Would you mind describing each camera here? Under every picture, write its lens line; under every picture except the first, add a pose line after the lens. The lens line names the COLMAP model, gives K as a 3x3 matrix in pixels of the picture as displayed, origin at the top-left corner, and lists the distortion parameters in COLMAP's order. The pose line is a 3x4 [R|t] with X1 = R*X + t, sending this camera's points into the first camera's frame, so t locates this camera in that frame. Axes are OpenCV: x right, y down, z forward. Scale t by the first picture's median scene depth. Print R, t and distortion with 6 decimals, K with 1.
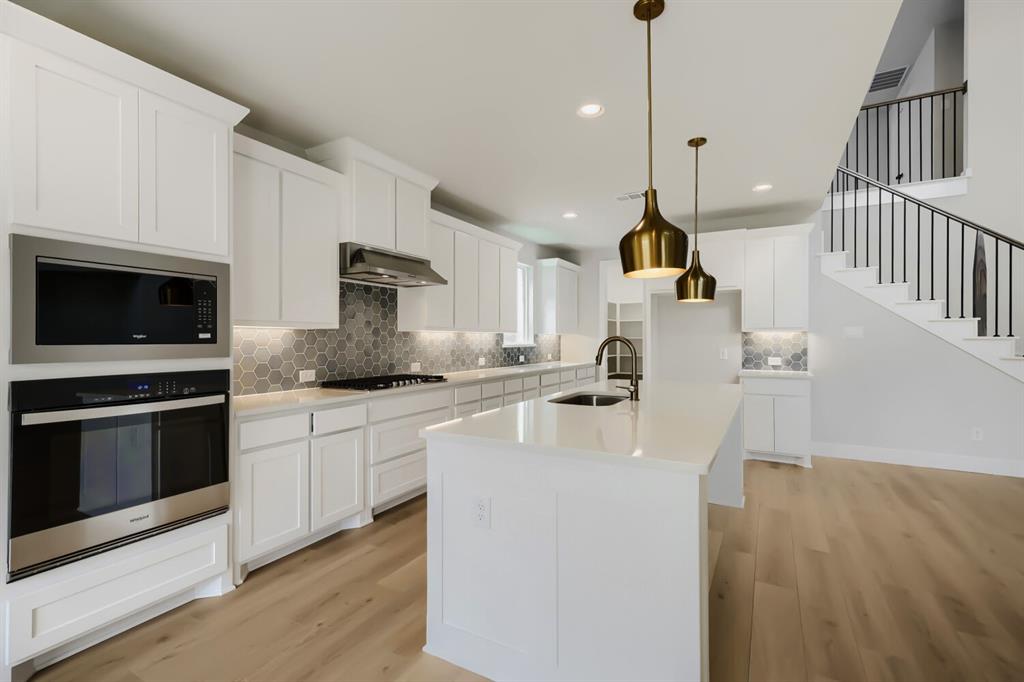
lens RADIAL K [[466.3, 0, 514.2], [0, 466.3, 340.6], [0, 0, 1]] dist [-0.000906, 0.000135]
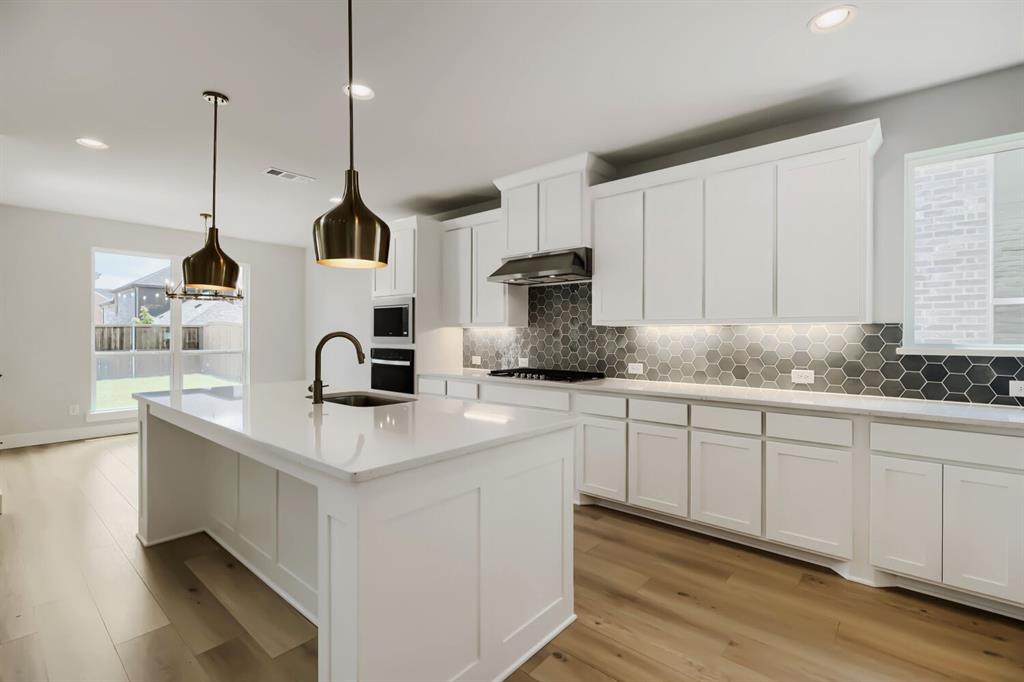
lens RADIAL K [[466.3, 0, 516.8], [0, 466.3, 338.1], [0, 0, 1]] dist [-0.000906, 0.000135]
pose [[-0.198176, 0.008452, -0.980130, 0.673422], [-0.005119, 0.999940, 0.009657, -0.004981], [0.980153, 0.006931, -0.198121, 0.972963]]
